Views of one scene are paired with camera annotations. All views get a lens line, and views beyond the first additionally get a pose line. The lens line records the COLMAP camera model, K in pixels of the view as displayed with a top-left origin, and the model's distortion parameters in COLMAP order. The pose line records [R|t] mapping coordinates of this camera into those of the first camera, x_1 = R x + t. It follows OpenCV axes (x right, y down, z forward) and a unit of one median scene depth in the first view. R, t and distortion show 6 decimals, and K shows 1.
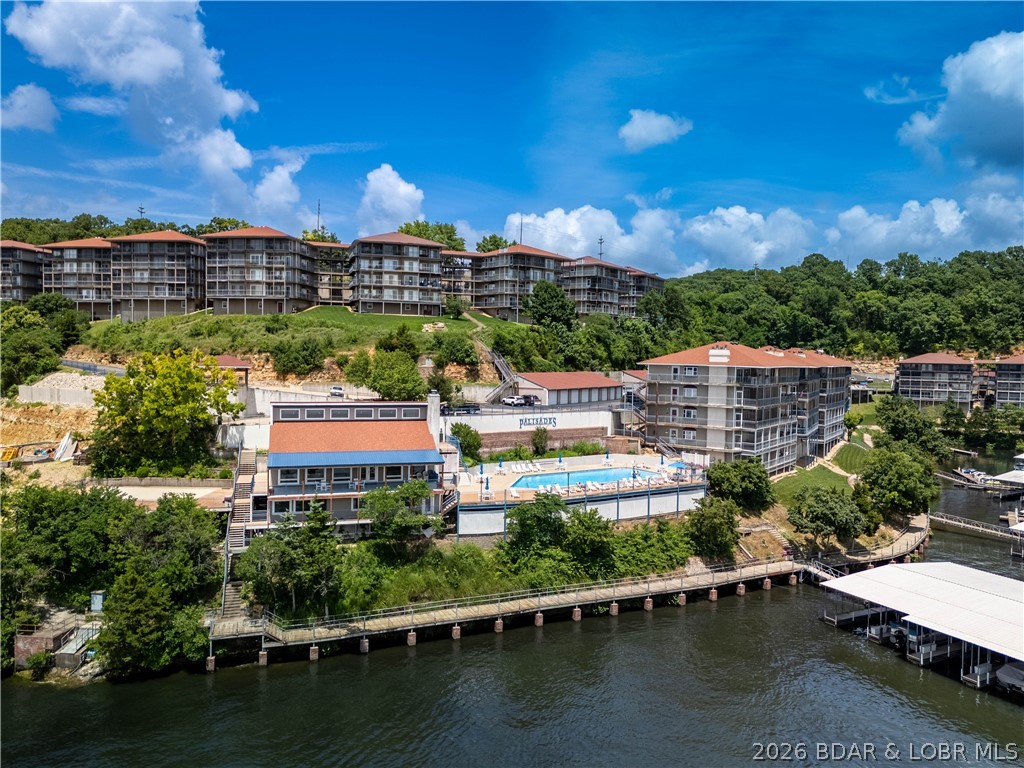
lens RADIAL K [[762.2, 0, 512.0], [0, 762.2, 384.0], [0, 0, 1]] dist [0.098442, -0.079637]
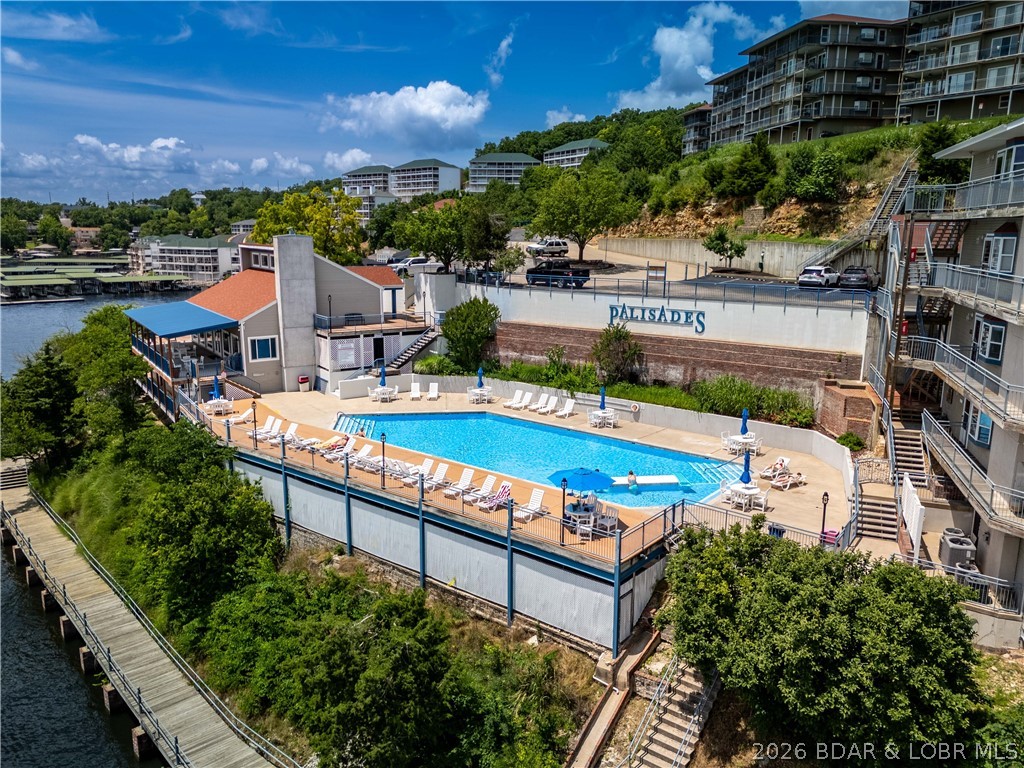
lens RADIAL K [[764.7, 0, 512.0], [0, 764.7, 384.0], [0, 0, 1]] dist [0.061160, -0.039921]
pose [[0.304805, 0.173740, -0.936434, 0.482486], [-0.039972, 0.984688, 0.169682, 0.017727], [0.951576, -0.014289, 0.307082, 0.867744]]
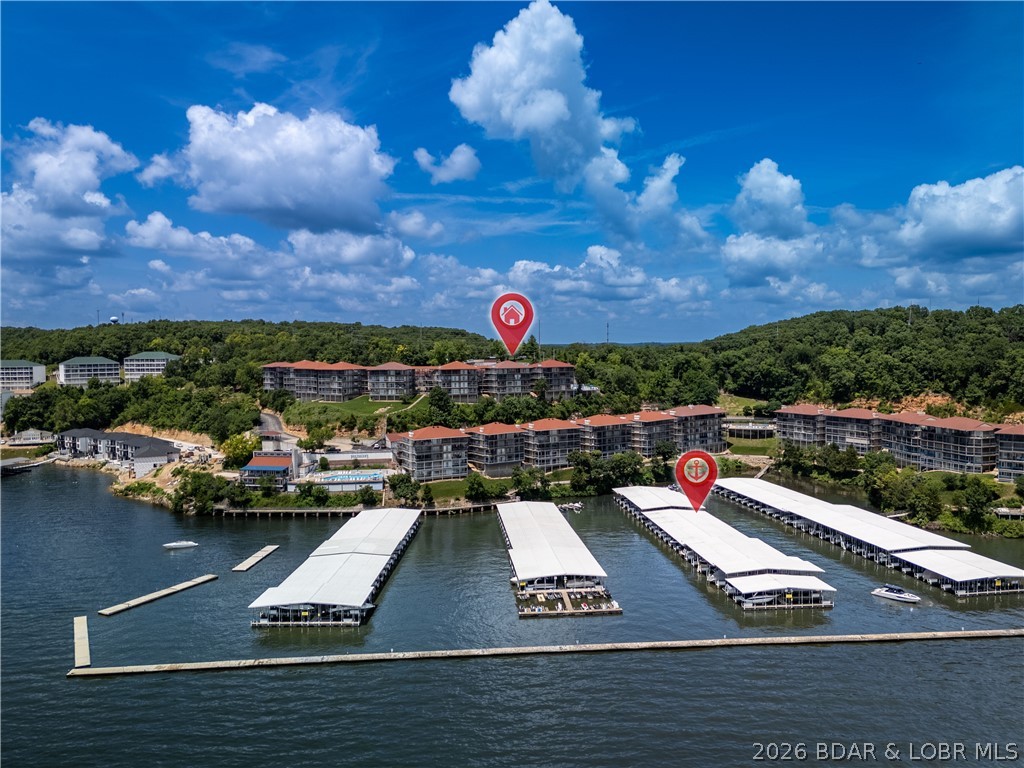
lens RADIAL K [[764.7, 0, 512.0], [0, 764.7, 384.0], [0, 0, 1]] dist [0.061160, -0.039921]
pose [[0.876557, -0.003382, -0.481287, 2.051152], [0.007433, 0.999951, 0.006511, -0.249963], [0.481241, -0.009285, 0.876539, -1.284873]]
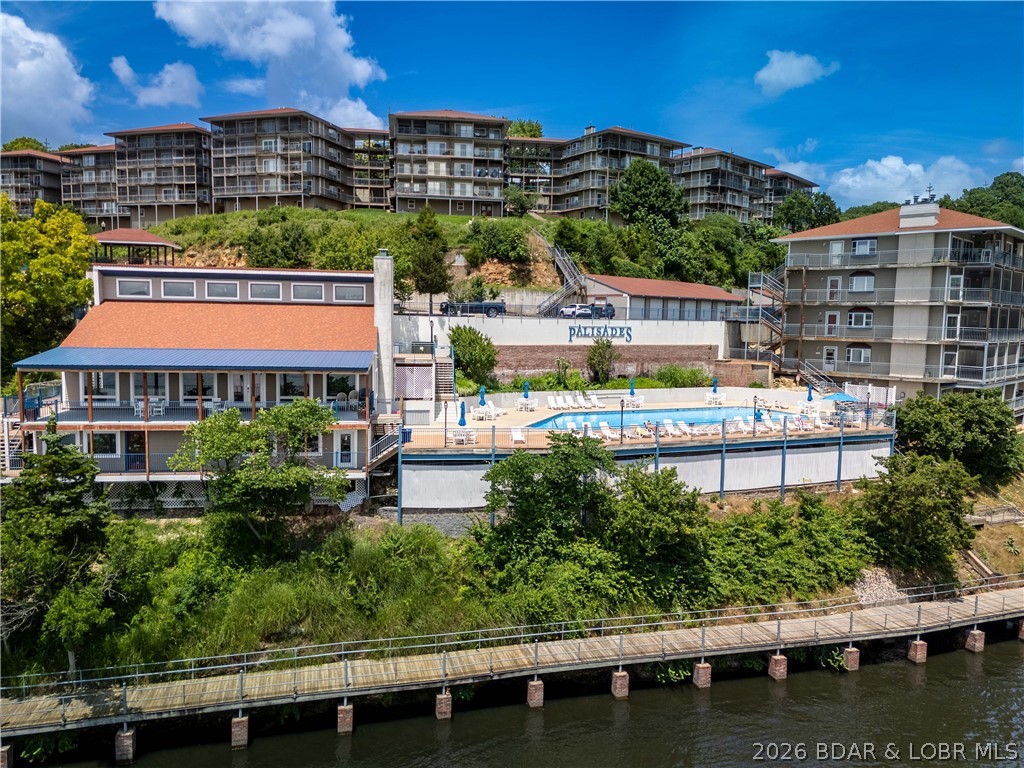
lens RADIAL K [[764.7, 0, 512.0], [0, 764.7, 384.0], [0, 0, 1]] dist [0.061160, -0.039921]
pose [[0.986044, 0.013235, -0.165955, 0.074202], [-0.006042, 0.999023, 0.043776, 0.072067], [0.166373, -0.042162, 0.985161, 0.408089]]
